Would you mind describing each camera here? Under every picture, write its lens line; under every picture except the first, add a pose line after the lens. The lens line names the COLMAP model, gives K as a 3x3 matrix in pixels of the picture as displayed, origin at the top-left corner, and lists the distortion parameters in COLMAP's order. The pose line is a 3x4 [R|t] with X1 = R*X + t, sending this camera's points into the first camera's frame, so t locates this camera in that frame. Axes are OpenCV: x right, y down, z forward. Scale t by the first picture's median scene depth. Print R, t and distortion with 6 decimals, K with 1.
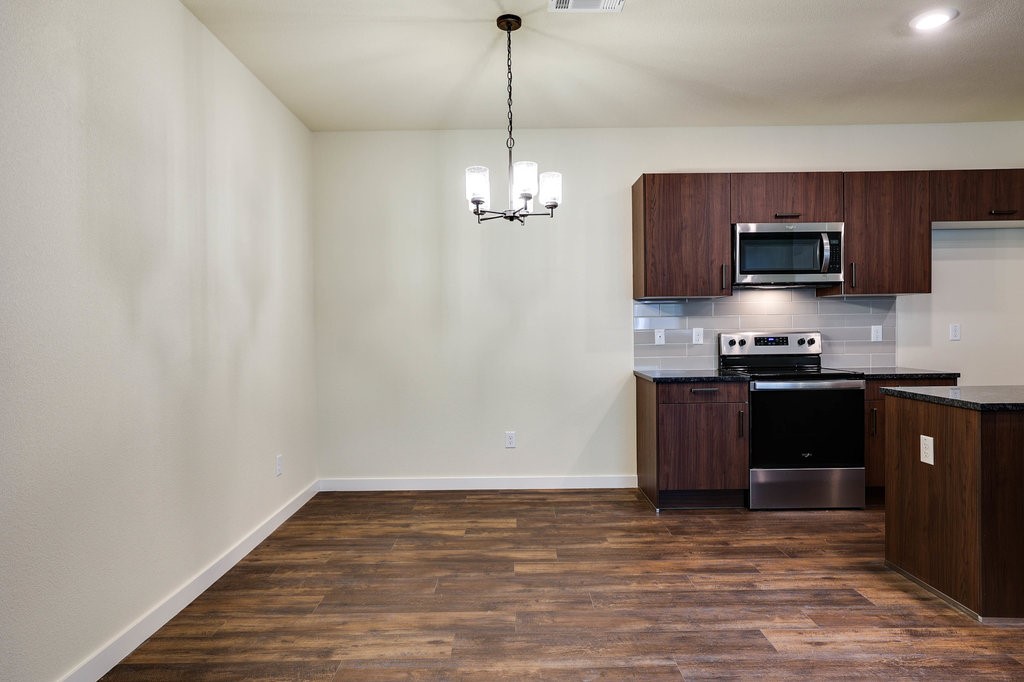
lens RADIAL K [[603.2, 0, 507.8], [0, 603.2, 336.1], [0, 0, 1]] dist [-0.027658, 0.040414]
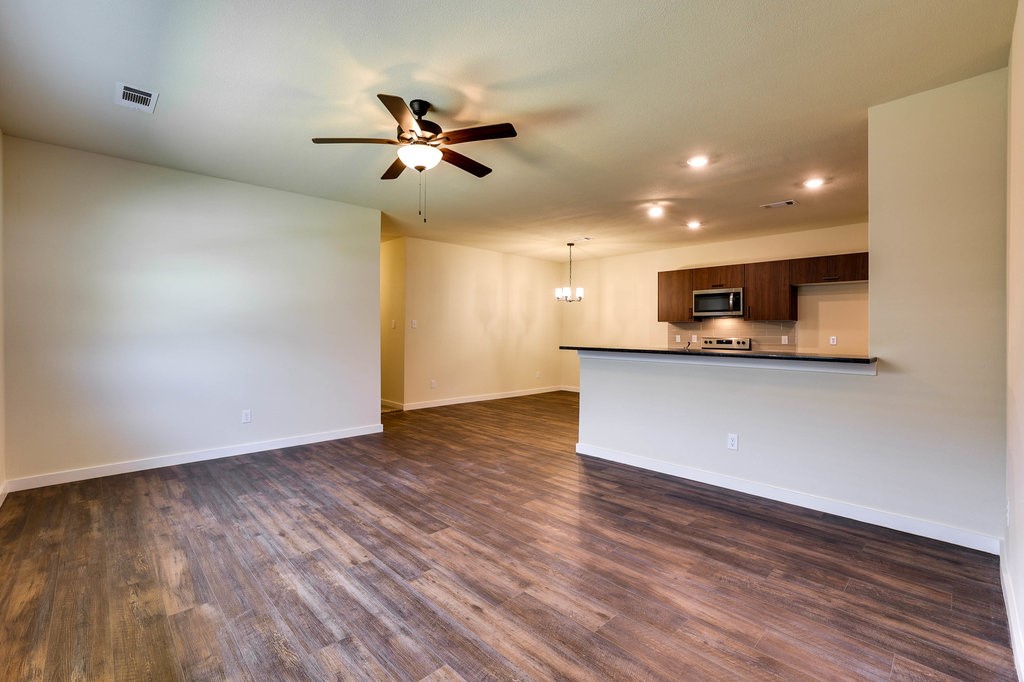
lens RADIAL K [[444.3, 0, 509.0], [0, 444.3, 338.0], [0, 0, 1]] dist [-0.040077, 0.018327]
pose [[0.685498, 0.025680, -0.727621, 1.153993], [-0.022634, 0.999646, 0.013956, -0.011110], [0.727722, 0.006902, 0.685837, -0.707282]]
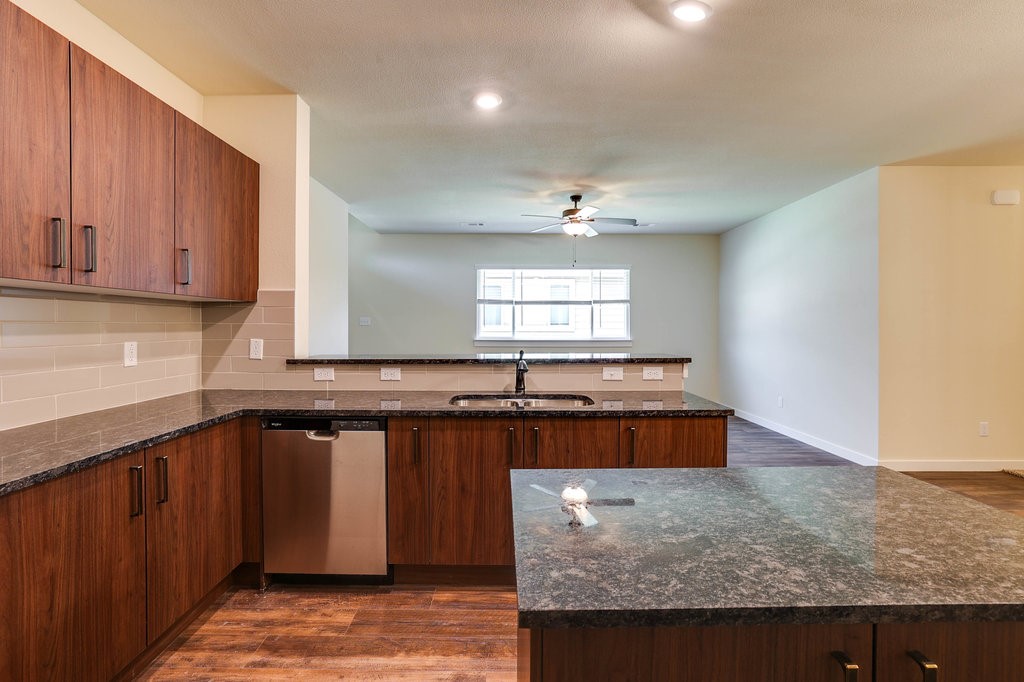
lens RADIAL K [[453.6, 0, 502.1], [0, 453.6, 331.6], [0, 0, 1]] dist [-0.043391, 0.014406]
pose [[-0.999782, 0.010934, 0.017780, 0.719693], [0.011393, 0.999599, 0.025915, -0.038738], [-0.017490, 0.026112, -0.999506, 0.900454]]
